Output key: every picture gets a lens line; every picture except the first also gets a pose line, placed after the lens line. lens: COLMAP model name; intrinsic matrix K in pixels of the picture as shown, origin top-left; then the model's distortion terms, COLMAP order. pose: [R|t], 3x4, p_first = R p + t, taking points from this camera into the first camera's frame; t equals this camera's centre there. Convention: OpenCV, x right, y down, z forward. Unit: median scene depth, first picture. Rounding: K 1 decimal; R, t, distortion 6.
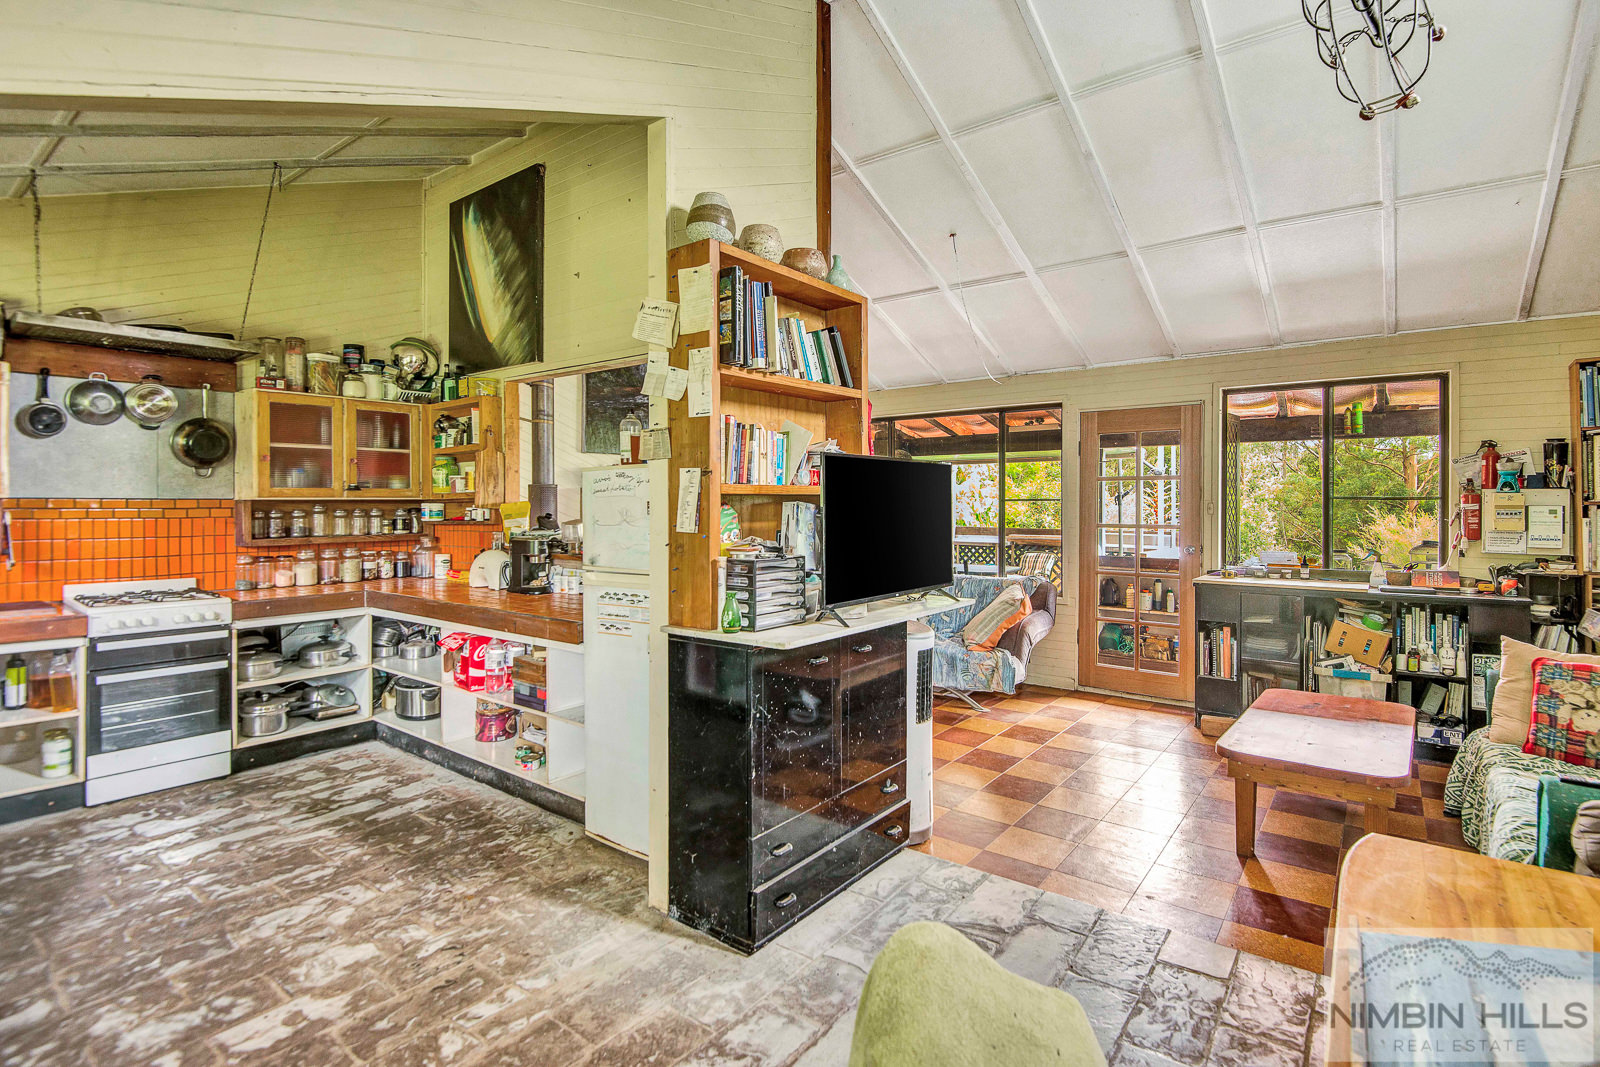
lens RADIAL K [[755.2, 0, 823.7], [0, 755.2, 500.4], [0, 0, 1]] dist [0.001511, -0.014091]
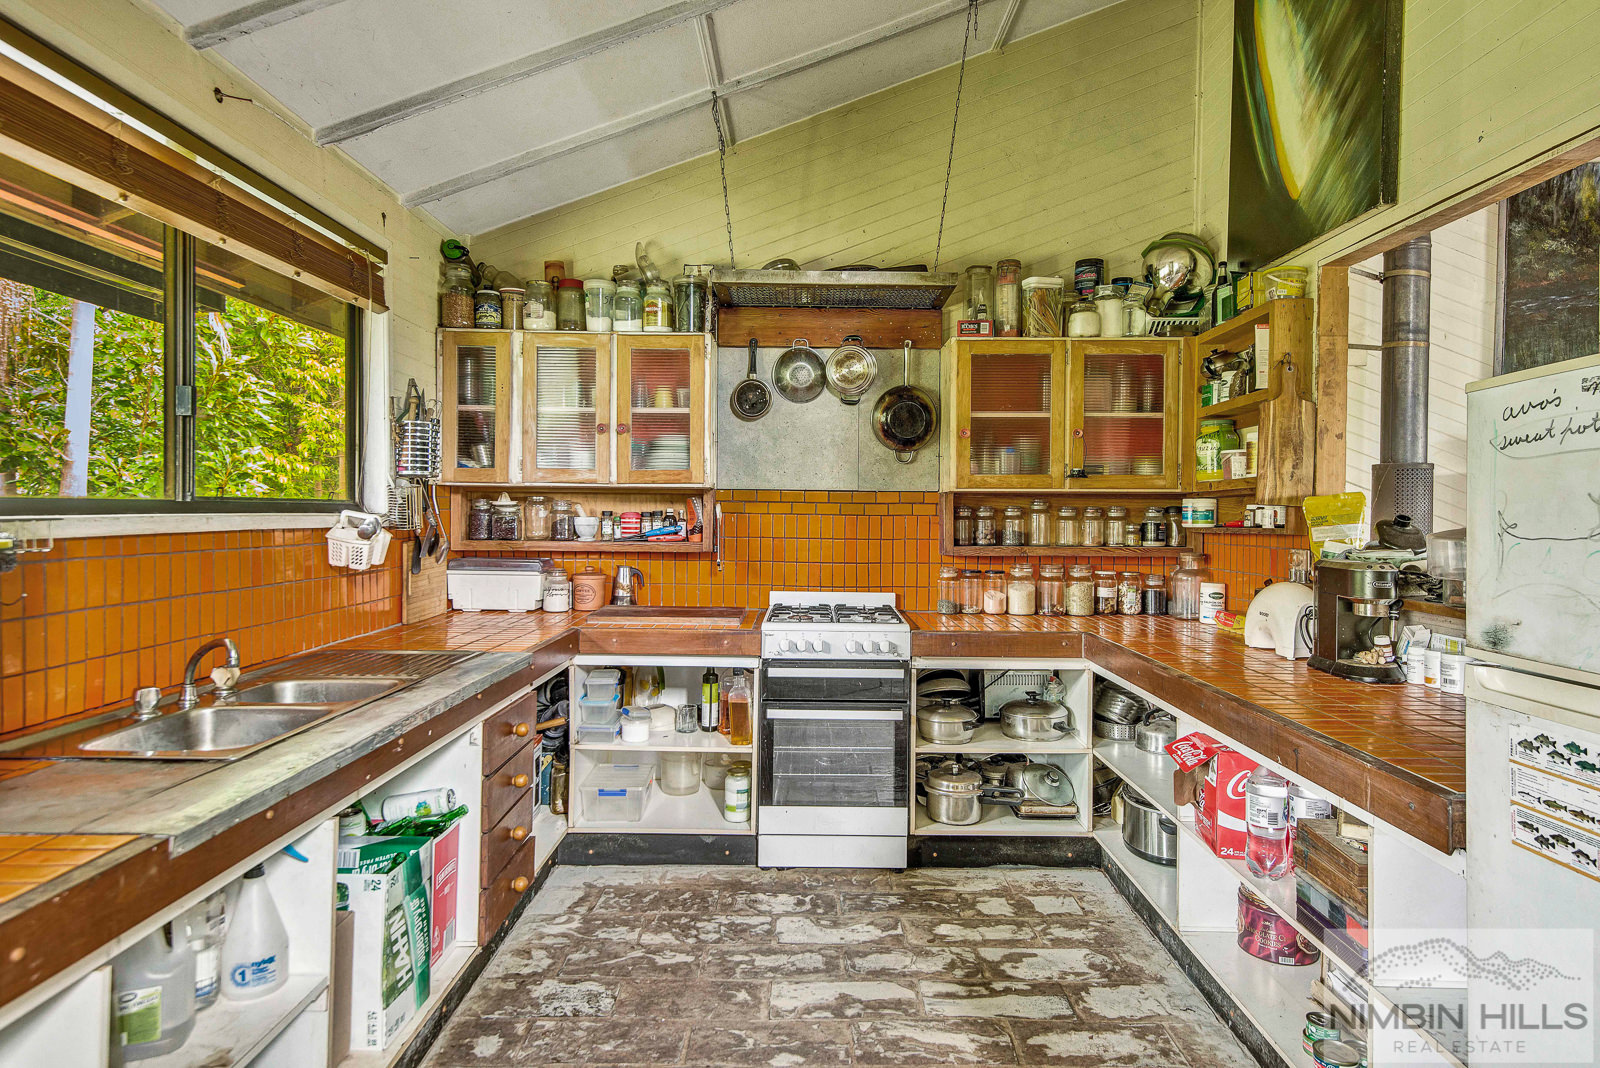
lens RADIAL K [[953.3, 0, 818.6], [0, 953.3, 519.8], [0, 0, 1]] dist [0.056420, -0.036280]
pose [[0.599525, 0.014397, -0.800227, -0.094893], [-0.006480, 0.999893, 0.013135, 0.014996], [0.800330, -0.002689, 0.599554, 0.338179]]
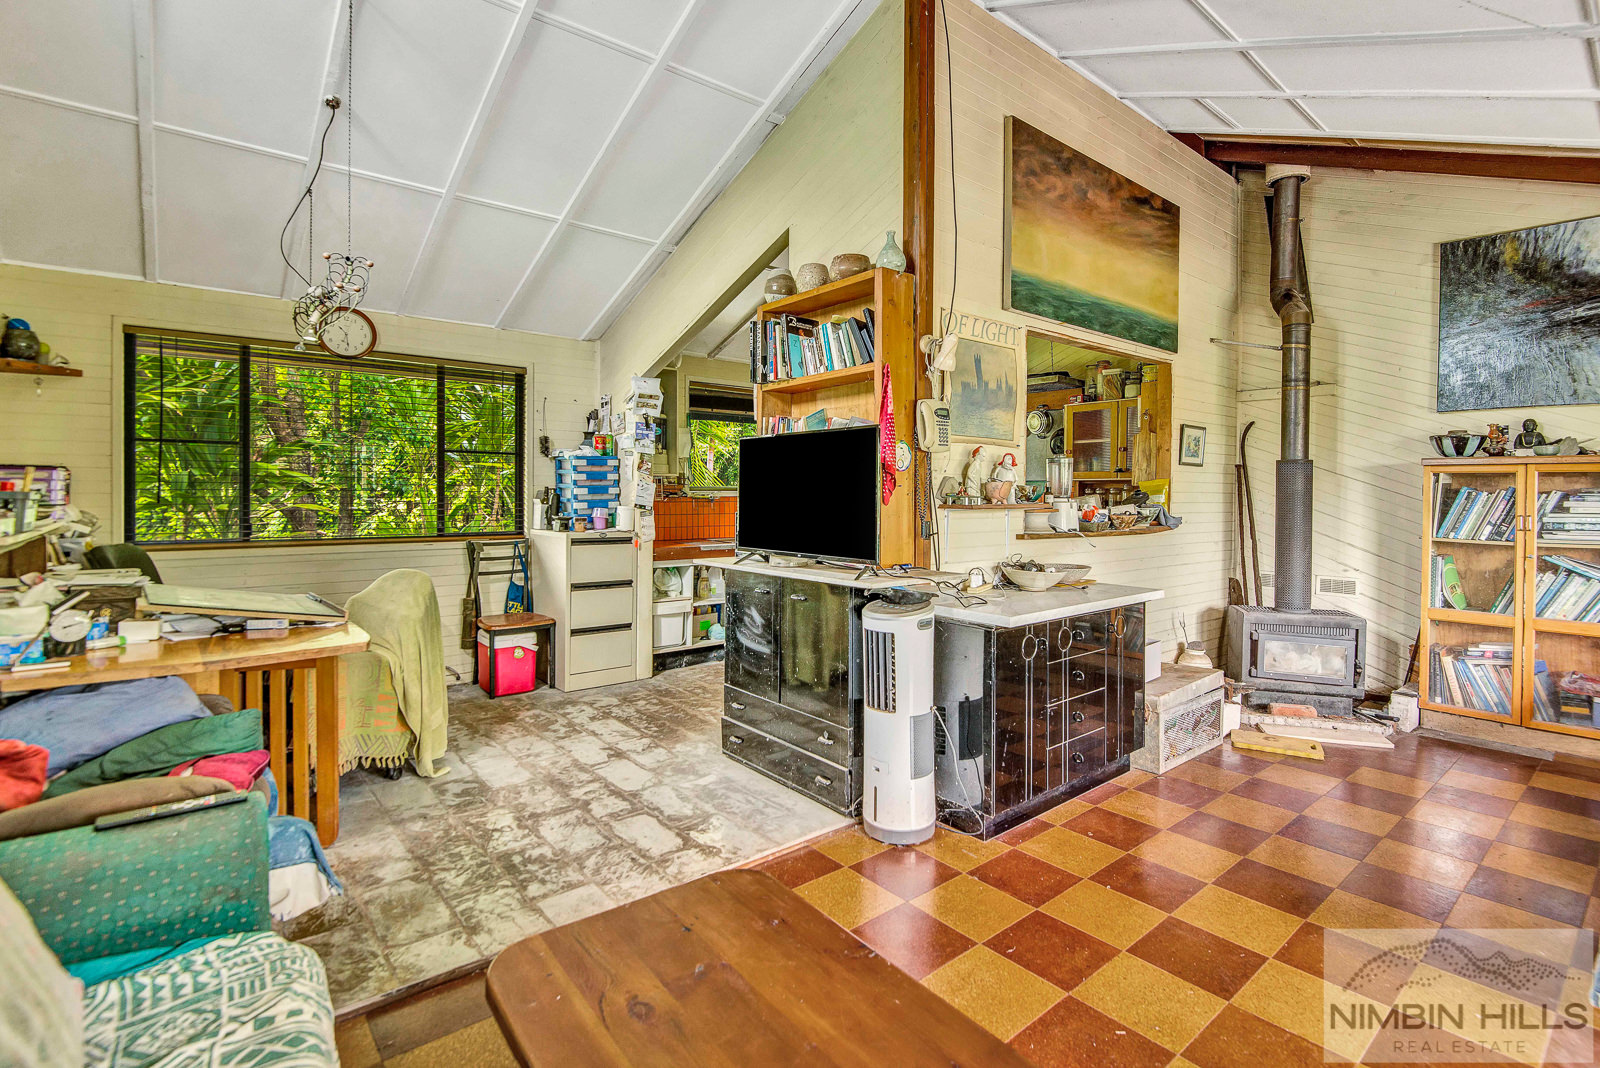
lens RADIAL K [[755.2, 0, 823.7], [0, 755.2, 500.9], [0, 0, 1]] dist [0.001511, -0.014091]
pose [[-0.219050, 0.012767, -0.975630, 0.775438], [-0.002164, 0.999906, 0.013570, 0.019694], [0.975711, 0.005084, -0.219002, 0.846324]]
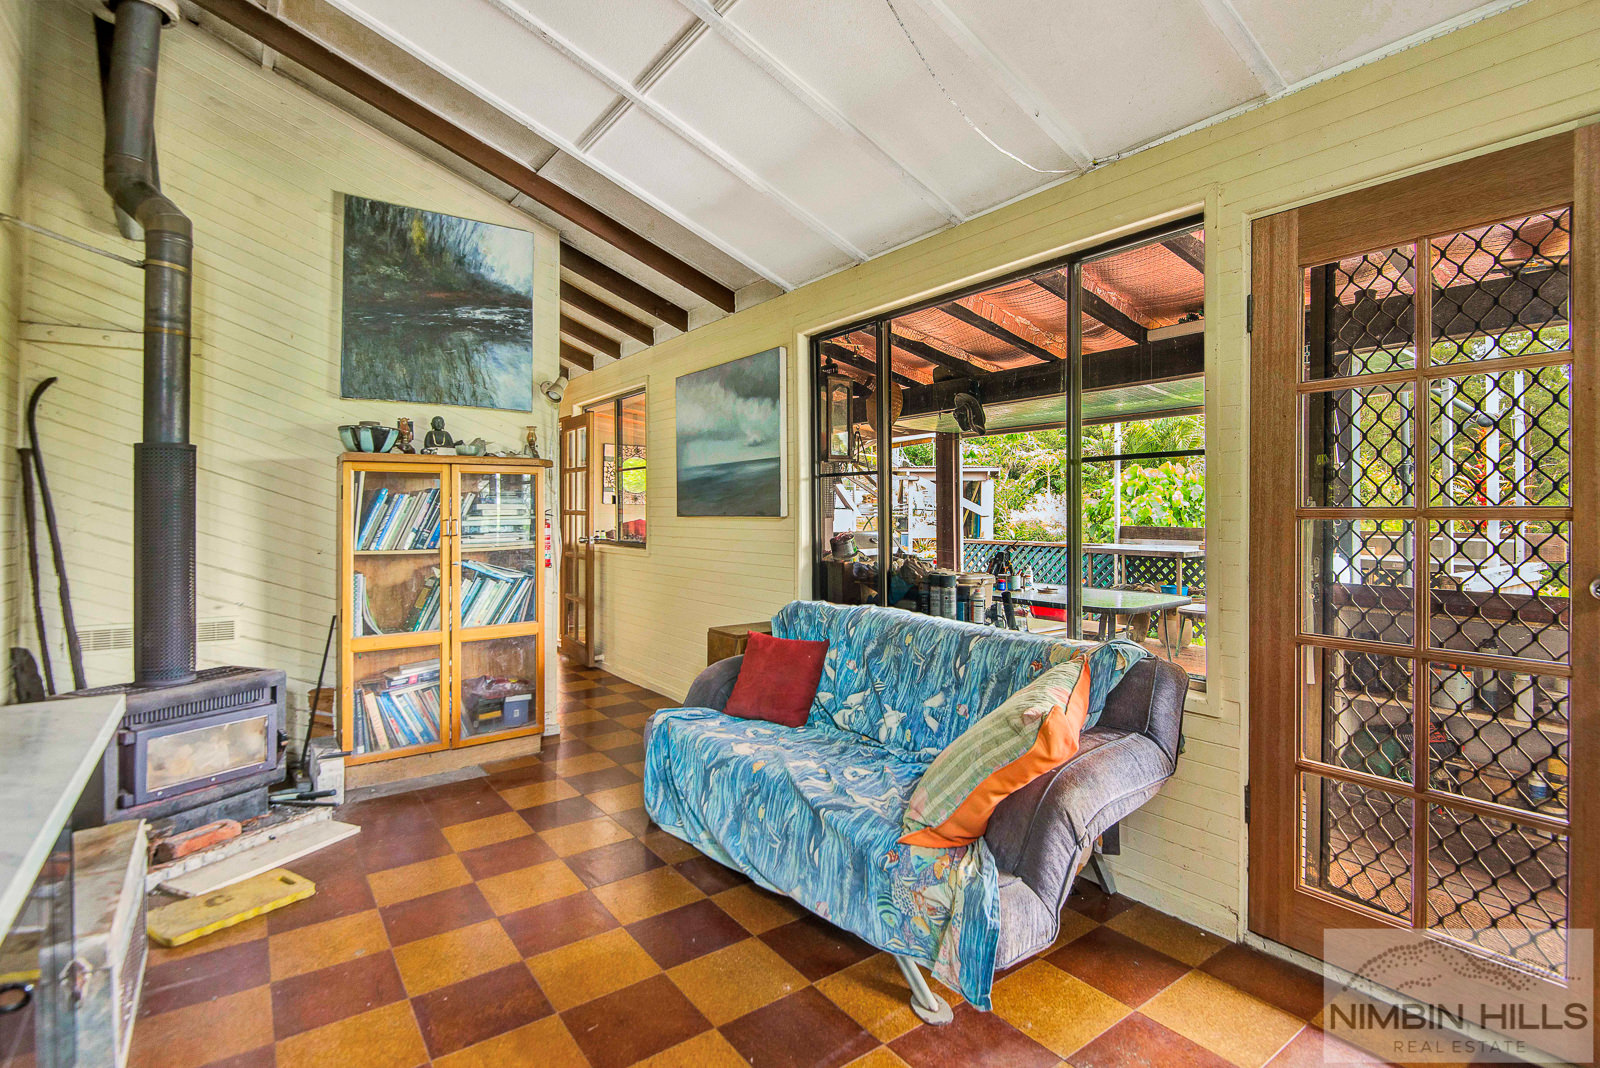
lens RADIAL K [[773.6, 0, 832.1], [0, 773.6, 499.7], [0, 0, 1]] dist [-0.000034, -0.014339]
pose [[0.959088, -0.011630, -0.282870, 0.334665], [0.009998, 0.999924, -0.007211, 0.037139], [0.282932, 0.004088, 0.959131, 0.764697]]
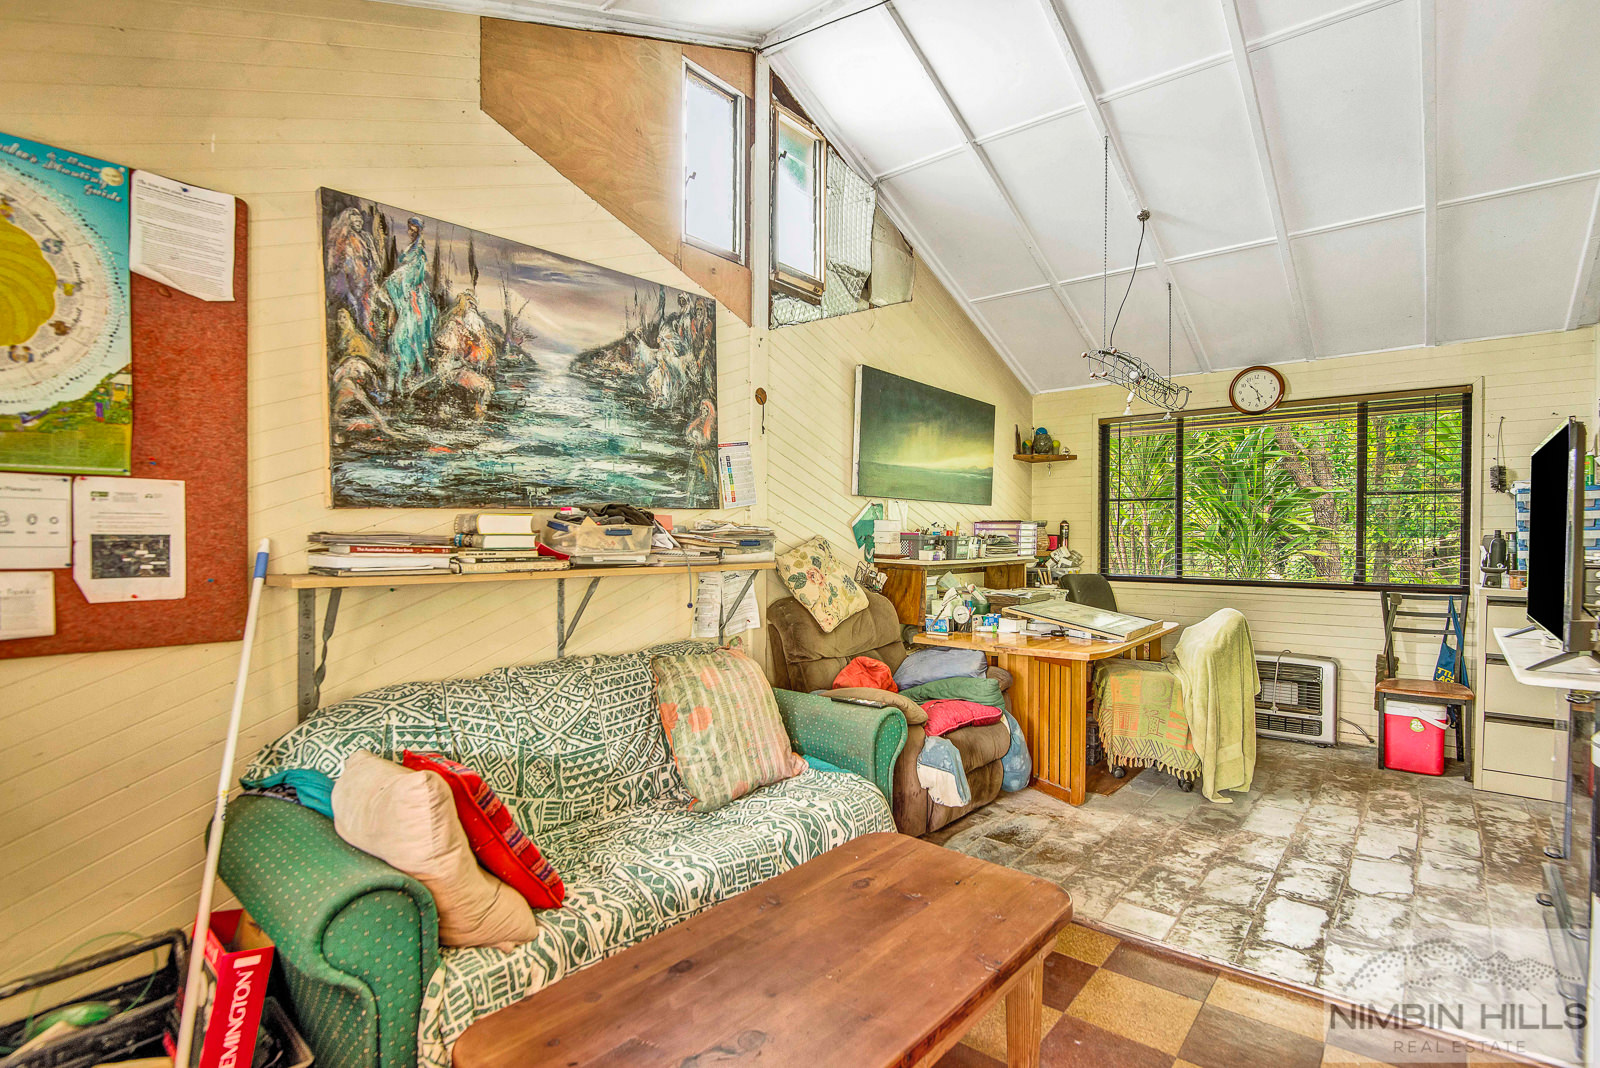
lens RADIAL K [[765.7, 0, 801.4], [0, 765.7, 555.5], [0, 0, 1]] dist [-0.001734, -0.015196]
pose [[-0.998471, -0.000697, 0.055270, 0.506566], [0.000472, 0.999777, 0.021135, 0.025539], [-0.055272, 0.021129, -0.998248, 1.160926]]
